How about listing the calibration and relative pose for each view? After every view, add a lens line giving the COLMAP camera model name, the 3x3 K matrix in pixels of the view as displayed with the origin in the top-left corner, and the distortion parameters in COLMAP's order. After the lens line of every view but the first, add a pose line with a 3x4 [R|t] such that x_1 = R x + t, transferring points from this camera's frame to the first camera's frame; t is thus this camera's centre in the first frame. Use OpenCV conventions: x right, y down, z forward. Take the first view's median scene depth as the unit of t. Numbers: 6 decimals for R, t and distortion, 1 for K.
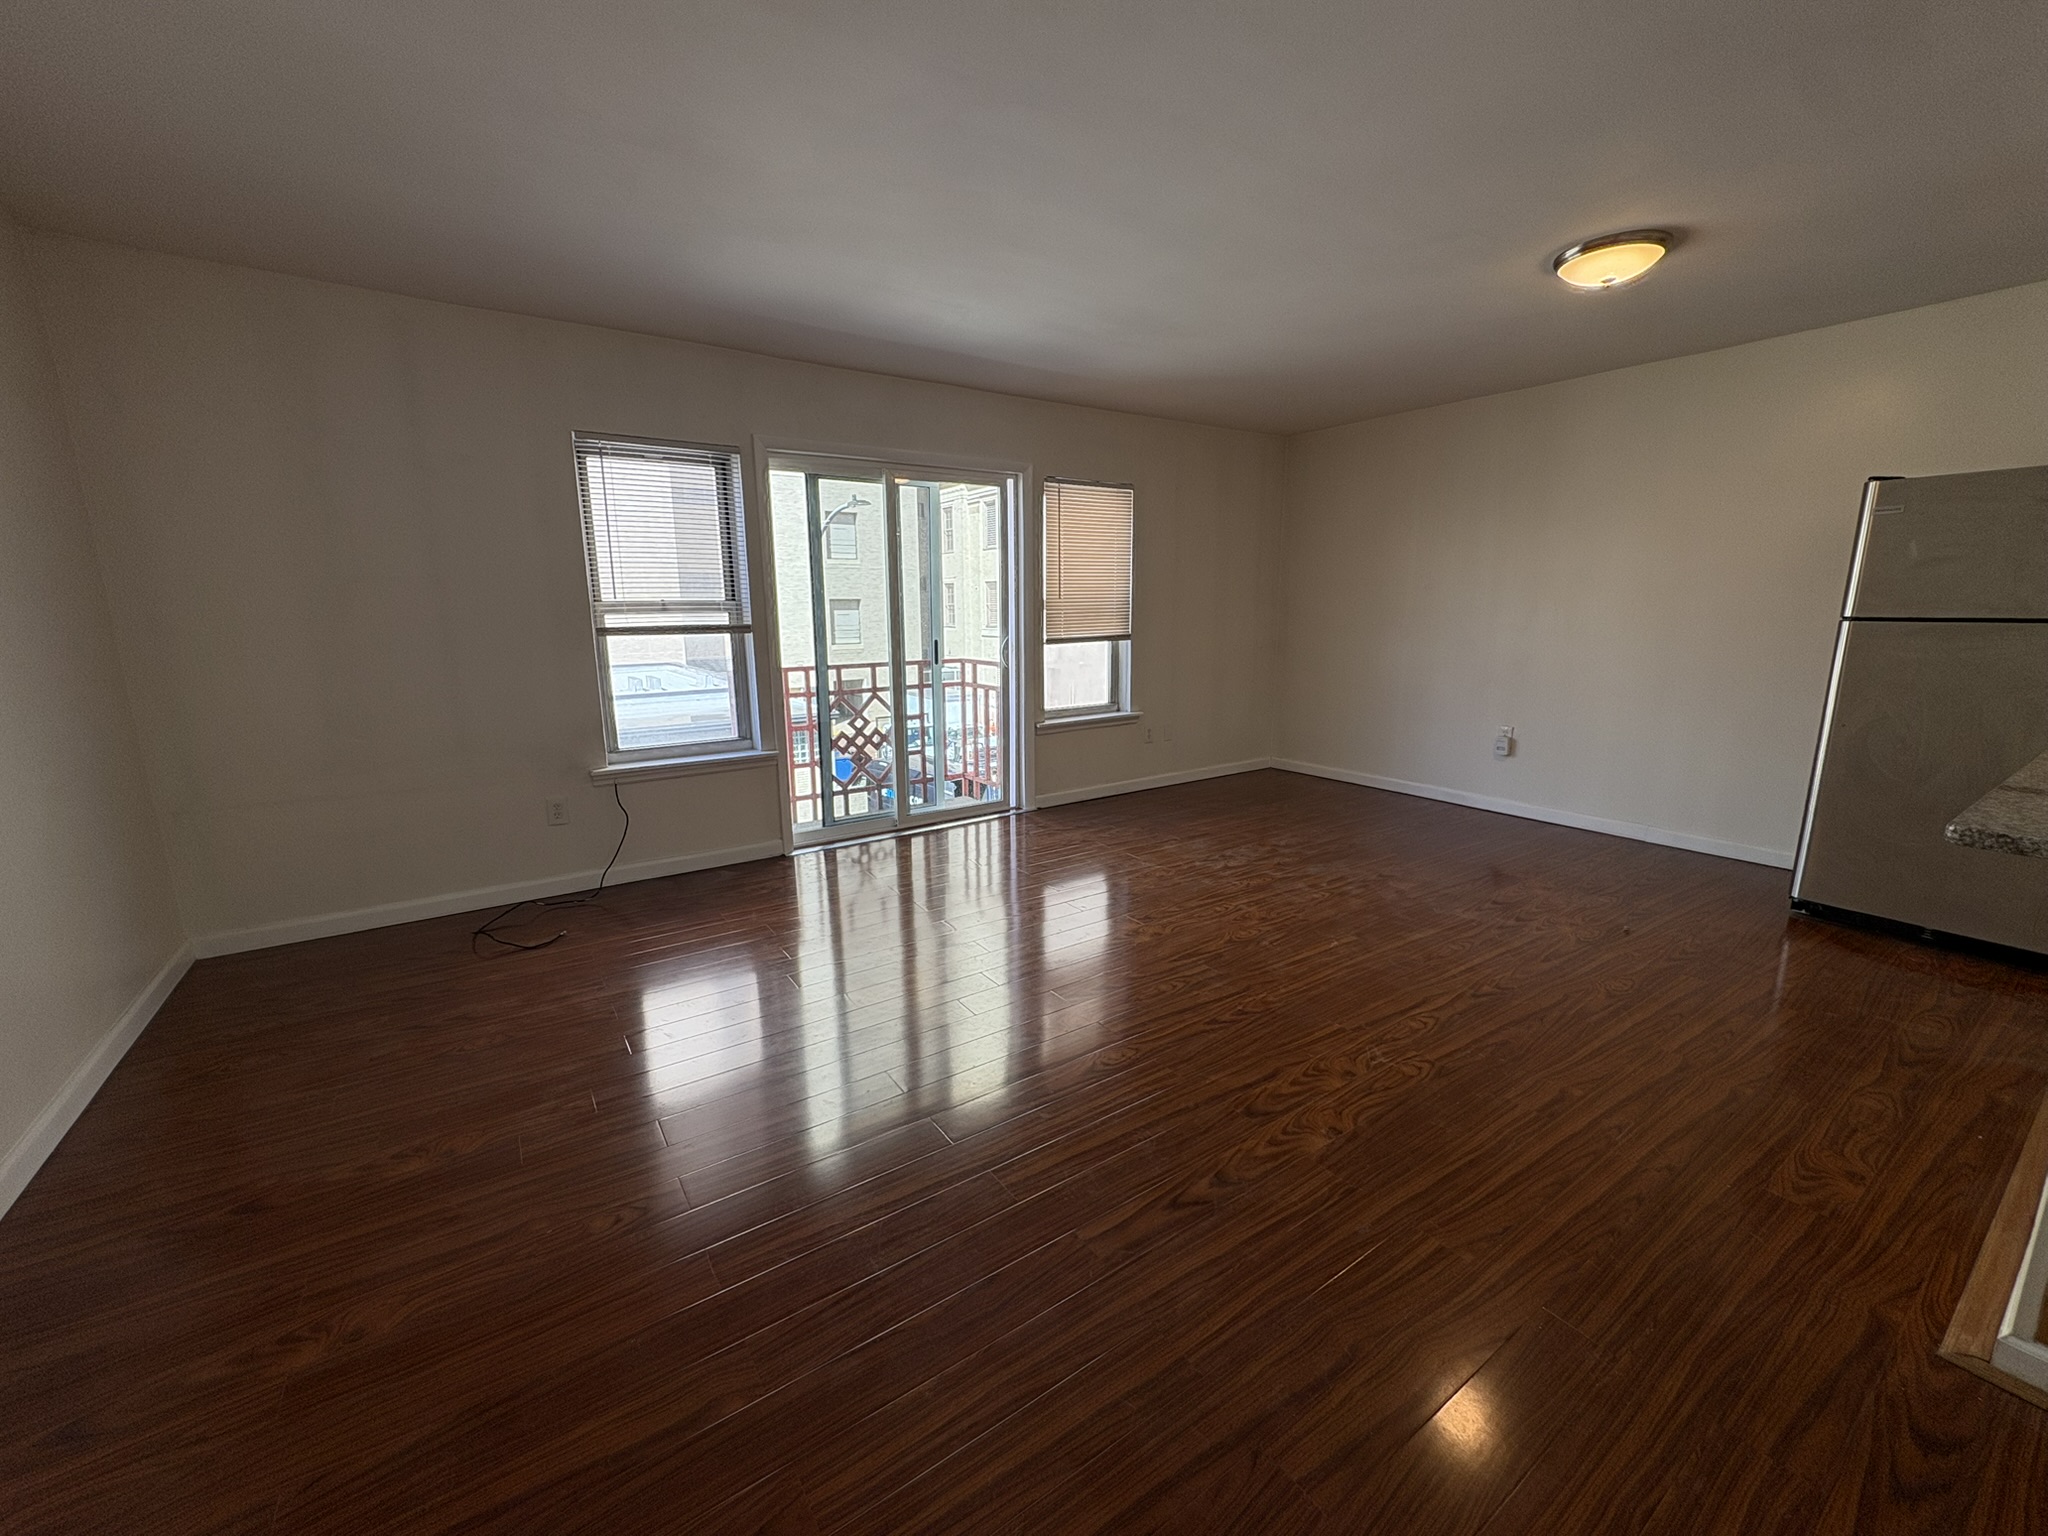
lens RADIAL K [[820.5, 0, 1024.0], [0, 820.5, 768.0], [0, 0, 1]] dist [-0.003141, -0.000205]
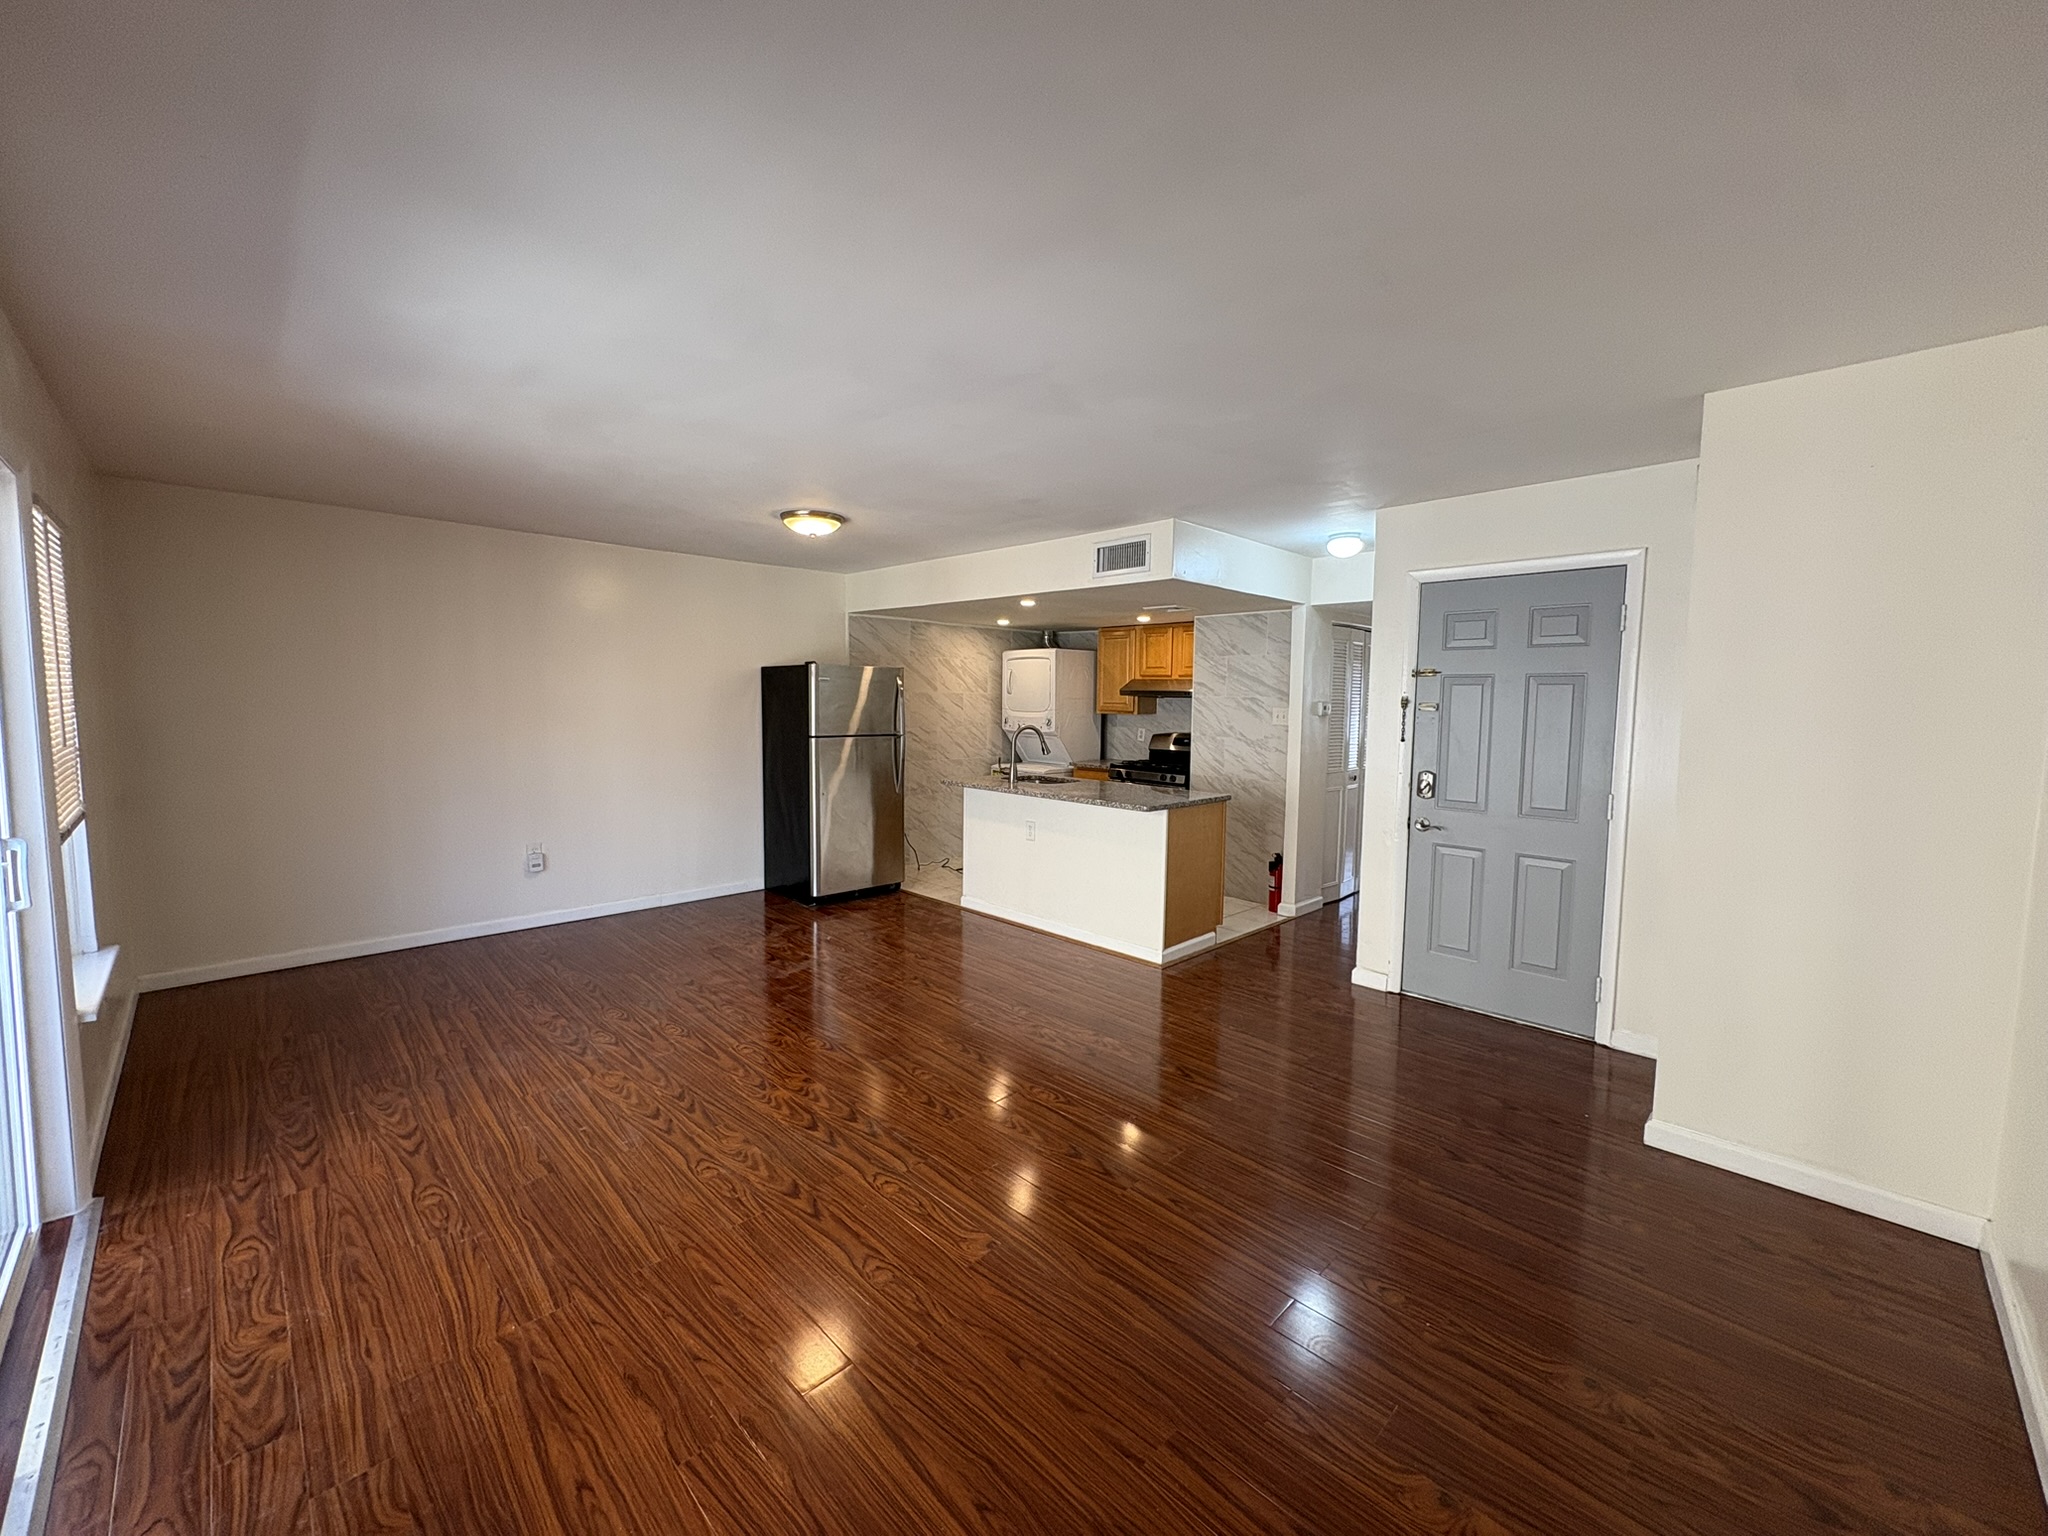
lens RADIAL K [[820.5, 0, 1024.0], [0, 820.5, 768.0], [0, 0, 1]] dist [-0.003141, -0.000205]
pose [[-0.179748, -0.080060, 0.980449, -0.713630], [0.189478, 0.975202, 0.114369, -0.195605], [-0.965292, 0.206331, -0.160121, 0.730108]]
